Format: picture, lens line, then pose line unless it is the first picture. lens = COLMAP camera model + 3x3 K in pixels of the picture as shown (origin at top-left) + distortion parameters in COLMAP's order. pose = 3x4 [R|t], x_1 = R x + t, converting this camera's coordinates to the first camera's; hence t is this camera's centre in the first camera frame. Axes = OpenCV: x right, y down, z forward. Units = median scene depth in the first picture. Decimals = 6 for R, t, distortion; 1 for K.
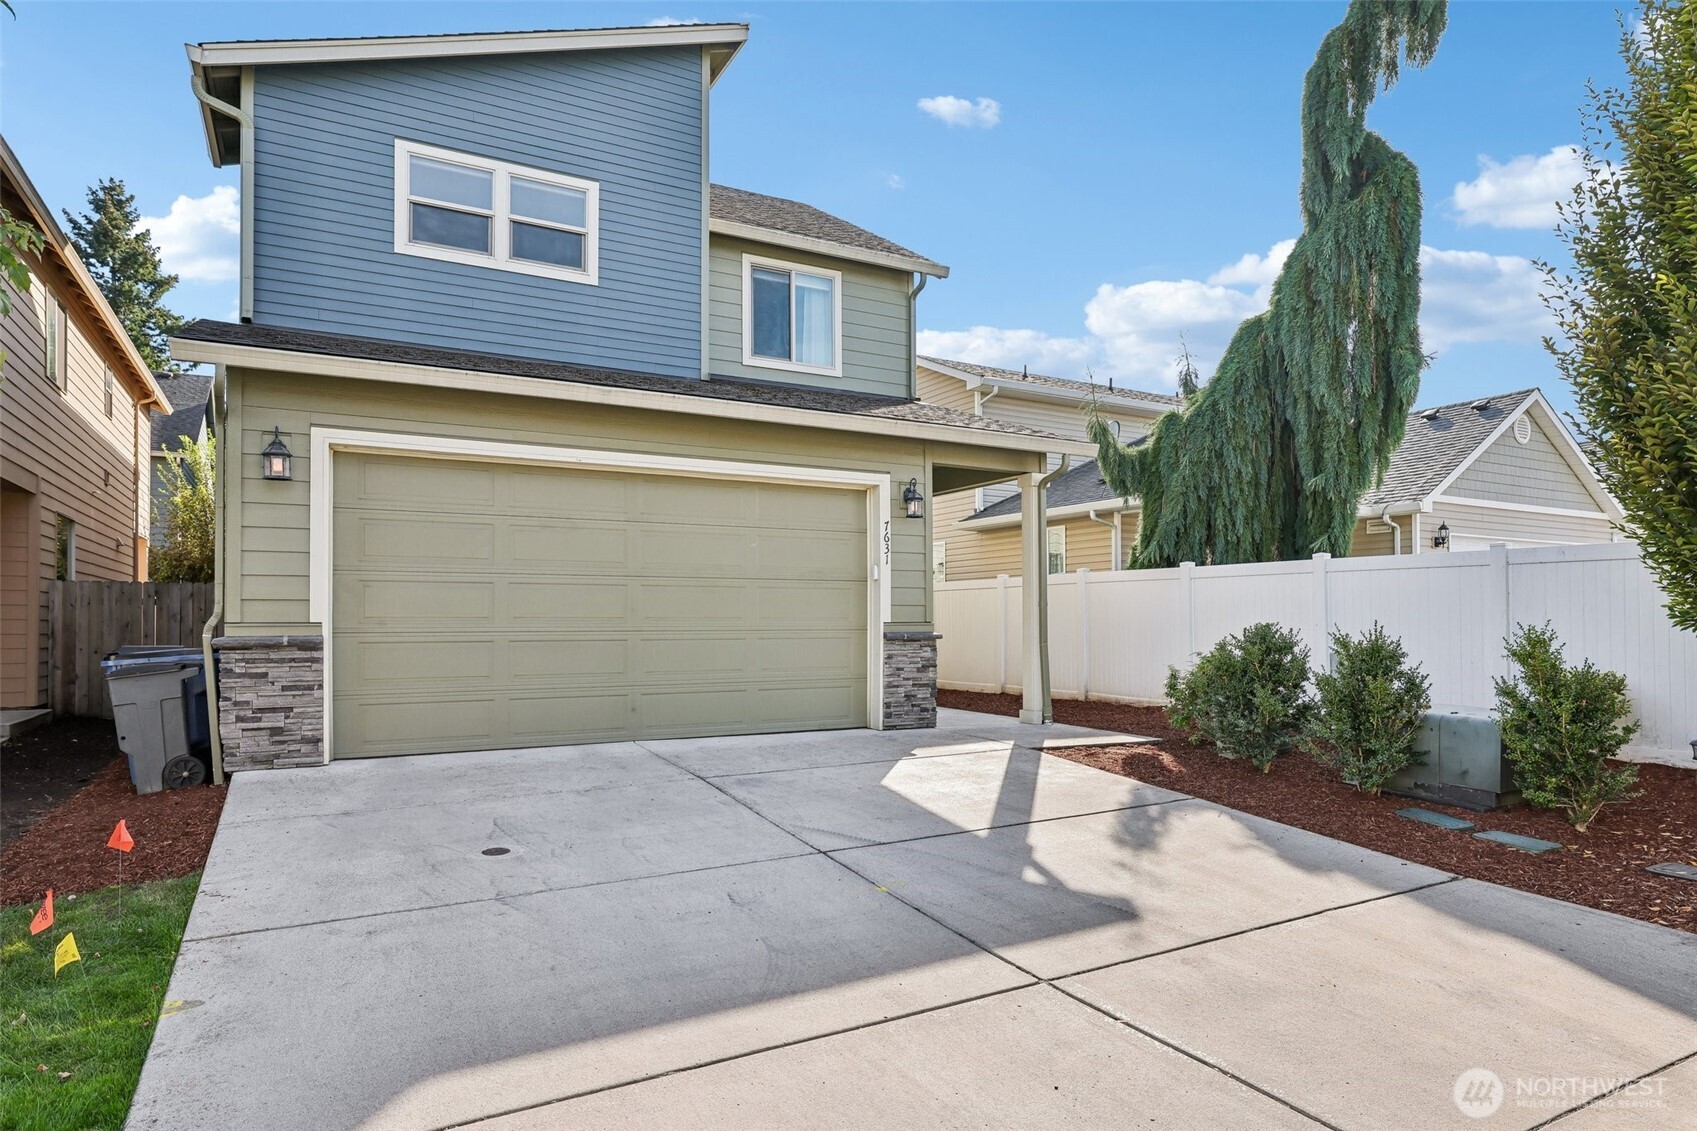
lens RADIAL K [[968.9, 0, 849.1], [0, 968.9, 601.2], [0, 0, 1]] dist [0.001192, 0.001984]
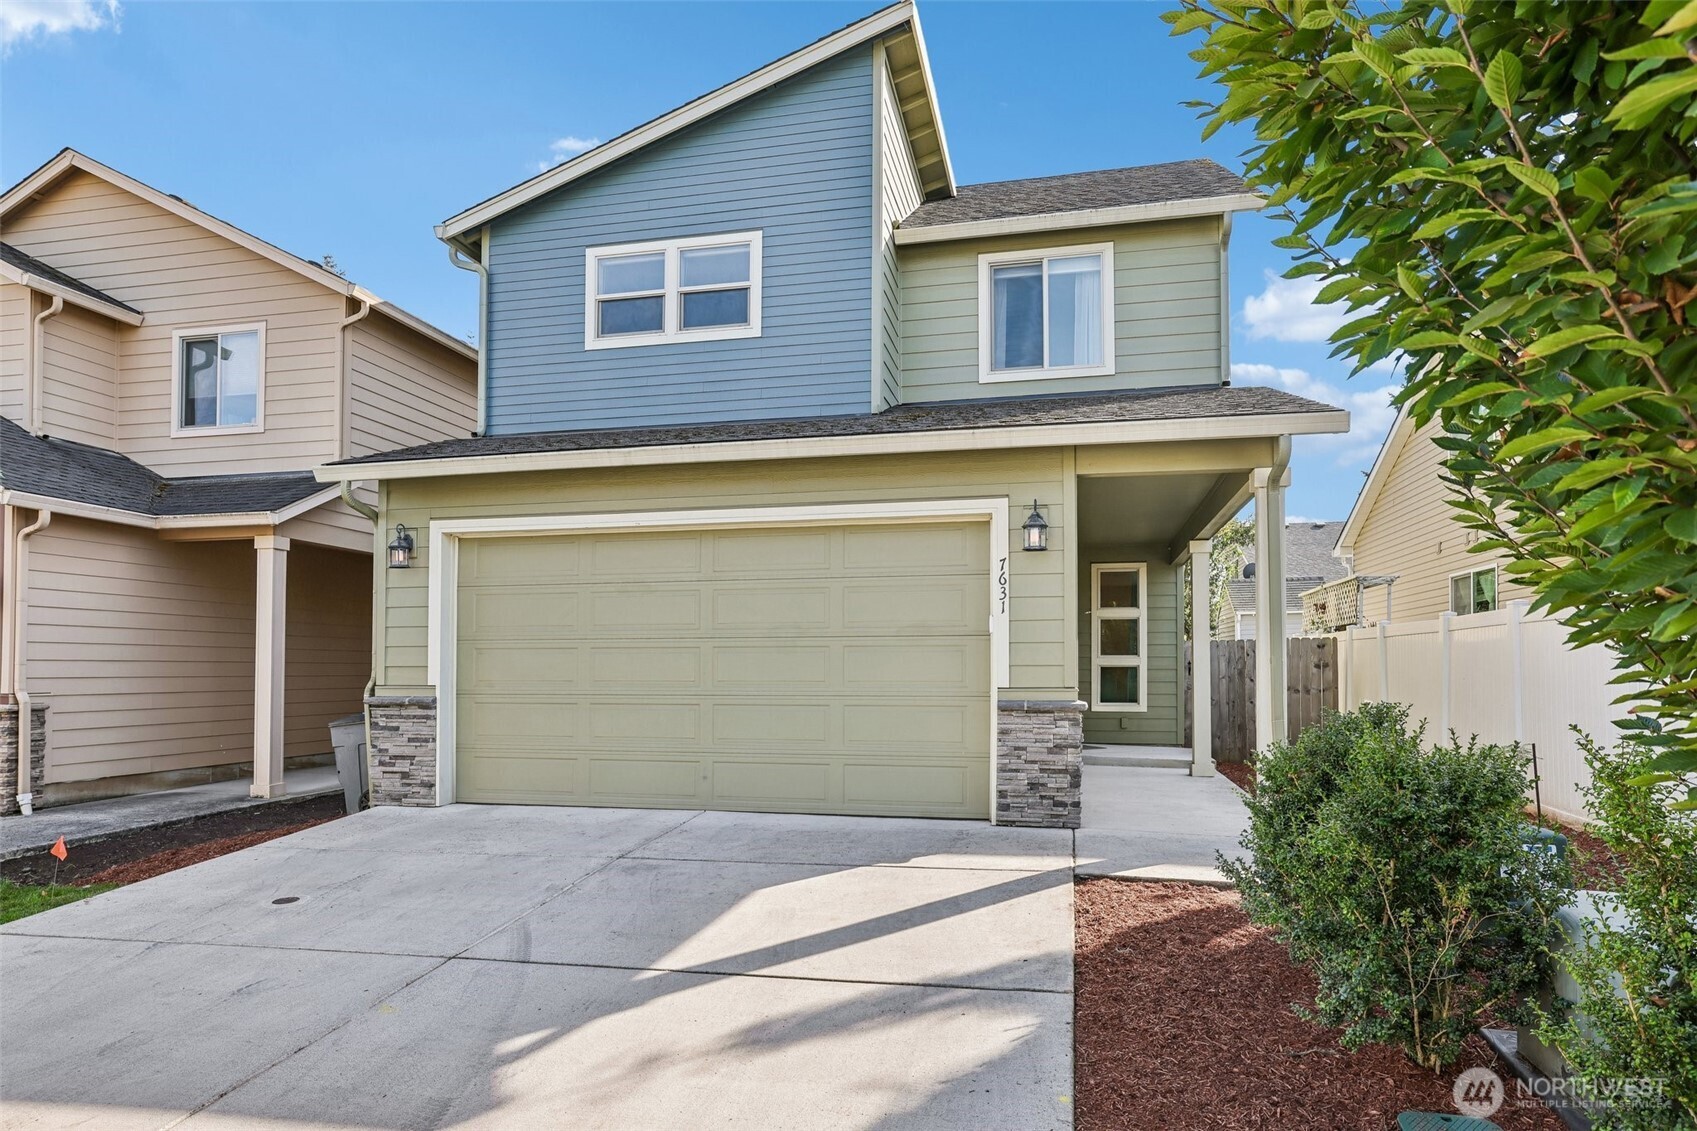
lens RADIAL K [[993.7, 0, 857.7], [0, 993.7, 655.3], [0, 0, 1]] dist [0.006693, 0.008536]
pose [[0.749772, -0.012054, -0.661587, 0.504982], [0.013111, 0.999908, -0.003359, -0.002964], [0.661566, -0.006156, 0.749861, 0.342746]]
